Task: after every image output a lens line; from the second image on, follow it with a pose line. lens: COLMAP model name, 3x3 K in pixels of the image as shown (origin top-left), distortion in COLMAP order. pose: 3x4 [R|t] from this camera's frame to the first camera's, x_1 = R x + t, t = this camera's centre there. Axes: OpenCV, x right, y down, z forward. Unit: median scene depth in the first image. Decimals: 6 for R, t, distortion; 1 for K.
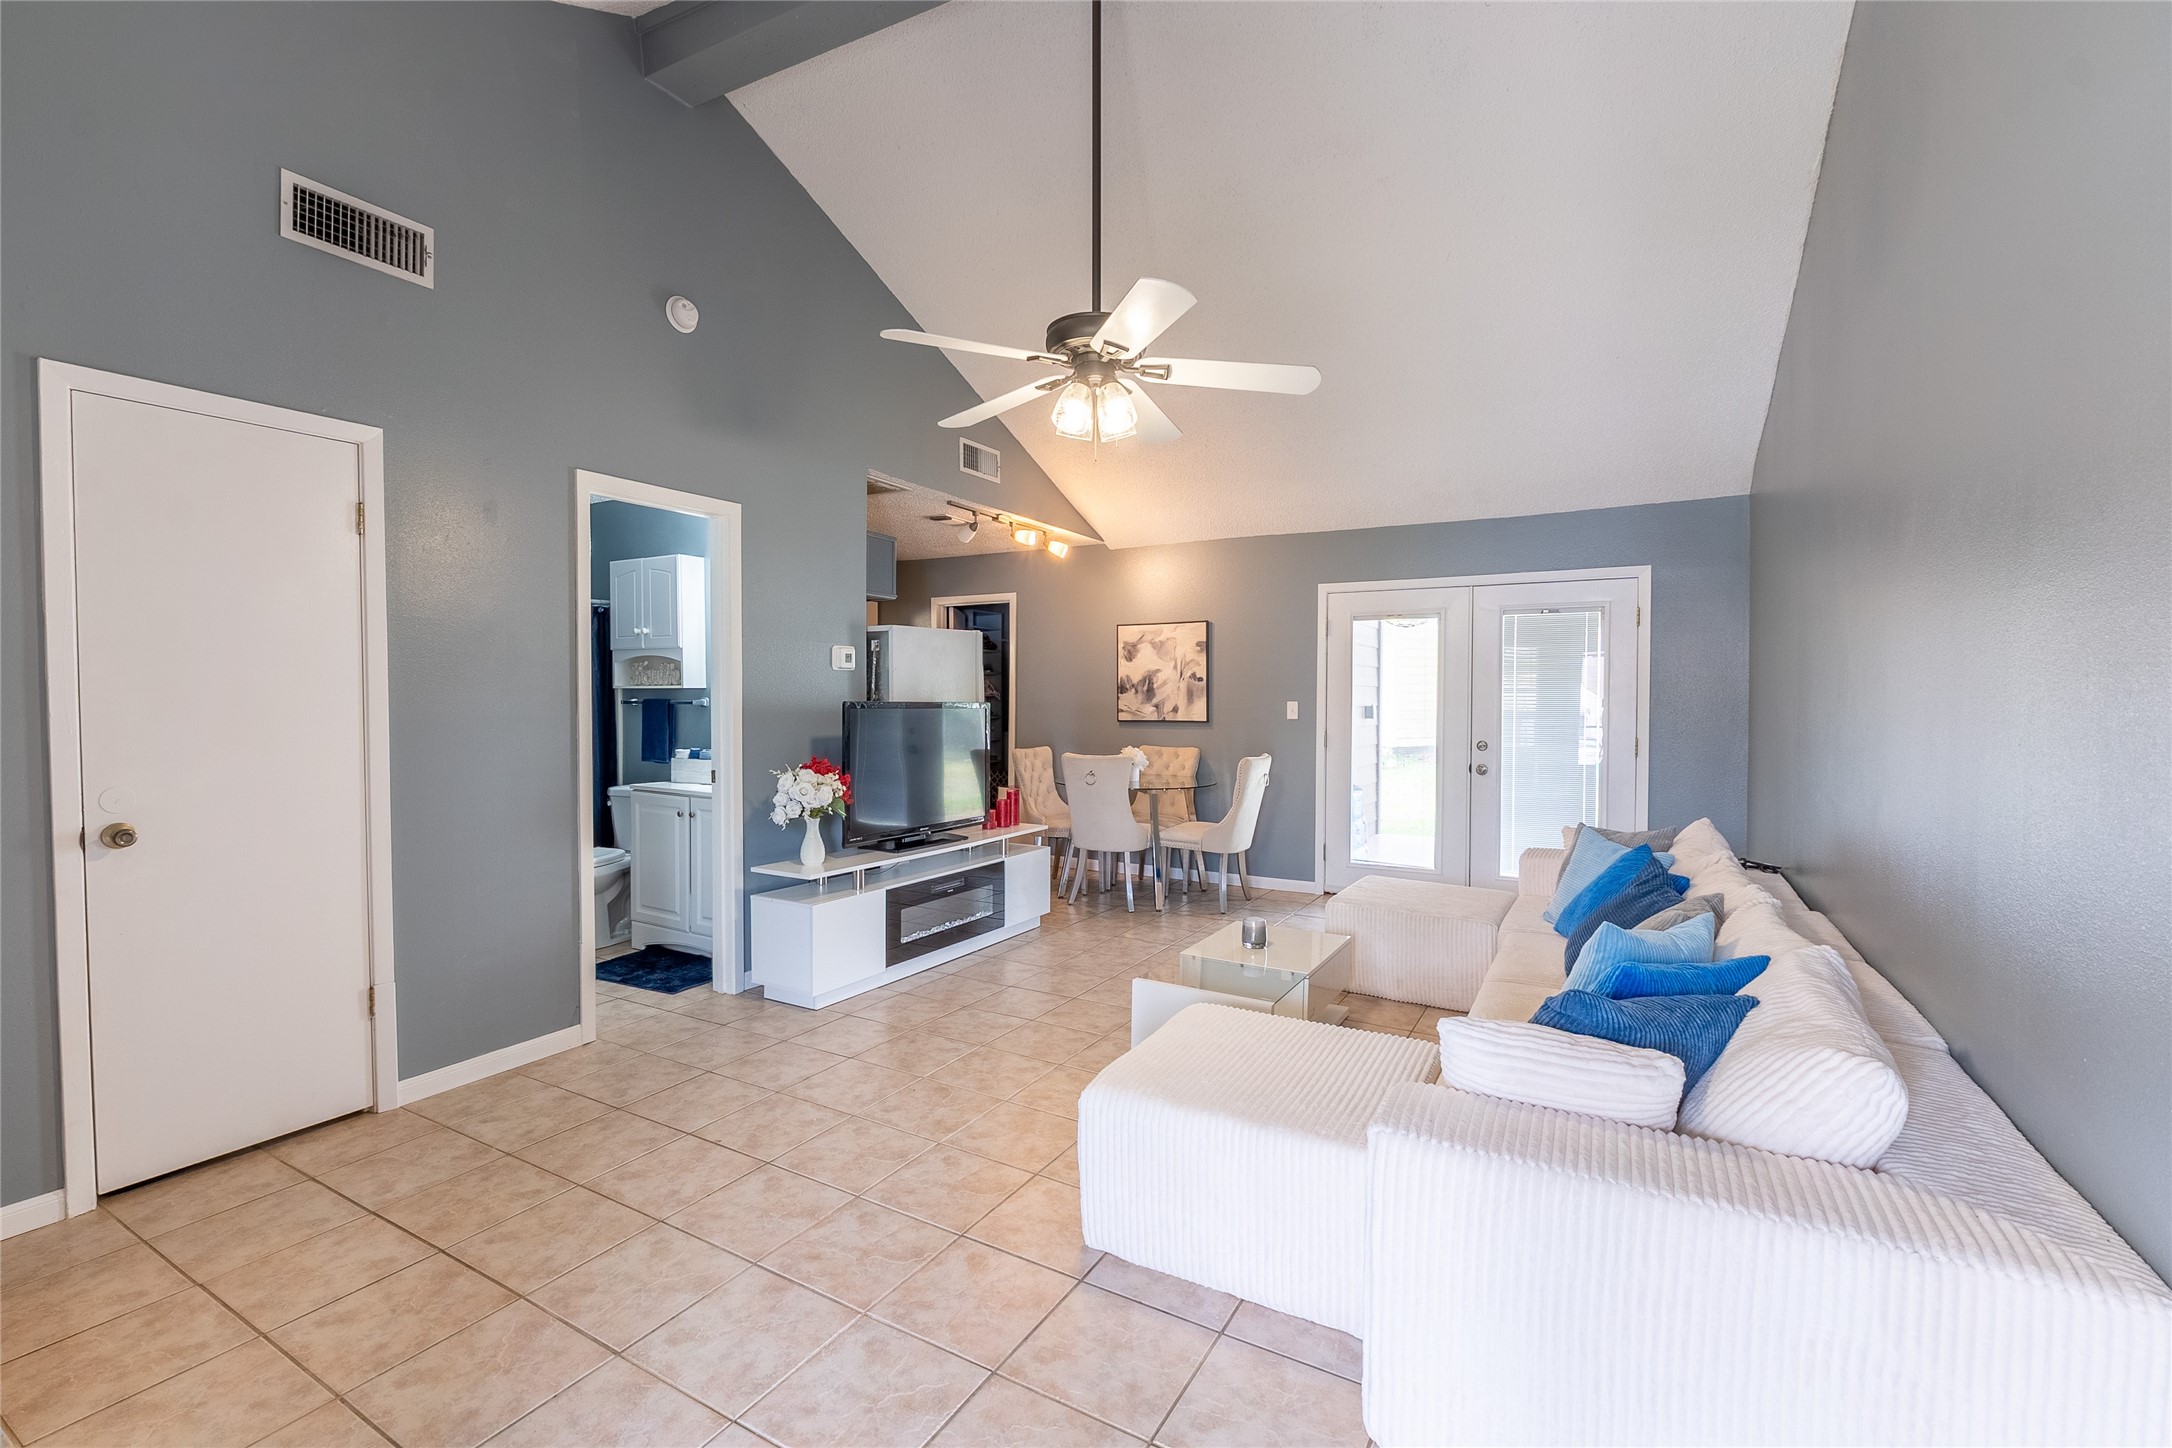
lens RADIAL K [[932.8, 0, 1091.3], [0, 932.8, 714.9], [0, 0, 1]] dist [-0.013520, -0.000207]
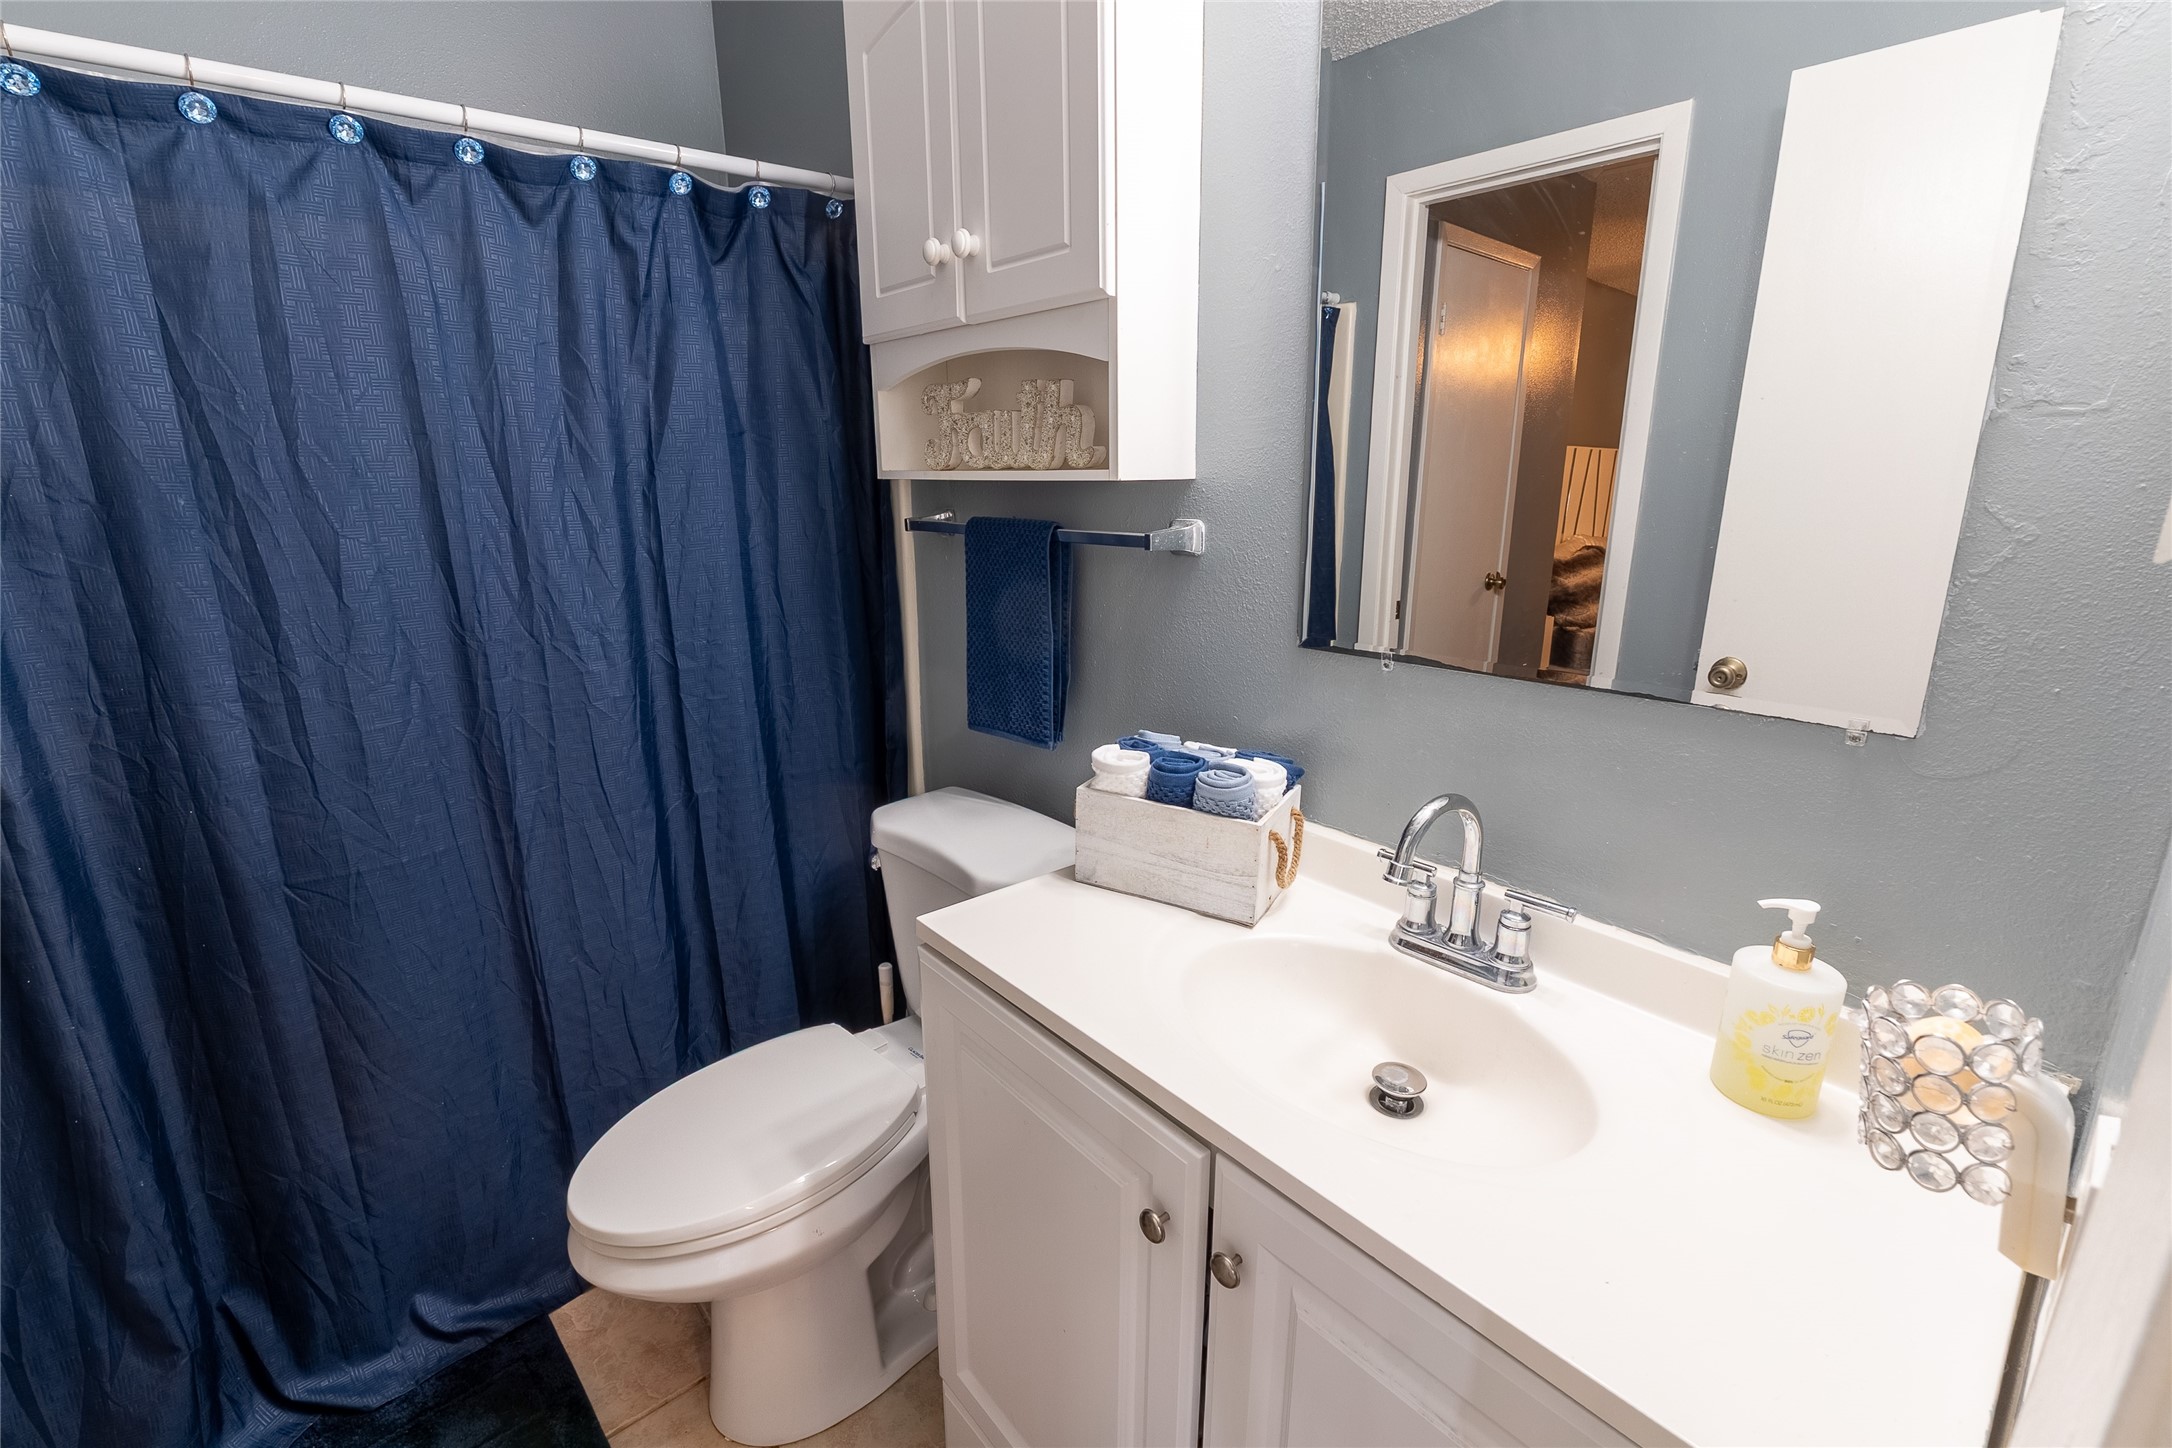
lens RADIAL K [[932.8, 0, 1091.2], [0, 932.8, 723.0], [0, 0, 1]] dist [-0.013520, -0.000207]
pose [[0.939397, 0.084310, -0.332303, -0.489110], [-0.004726, 0.972382, 0.233347, -0.032387], [0.342799, -0.217635, 0.913851, 1.041509]]
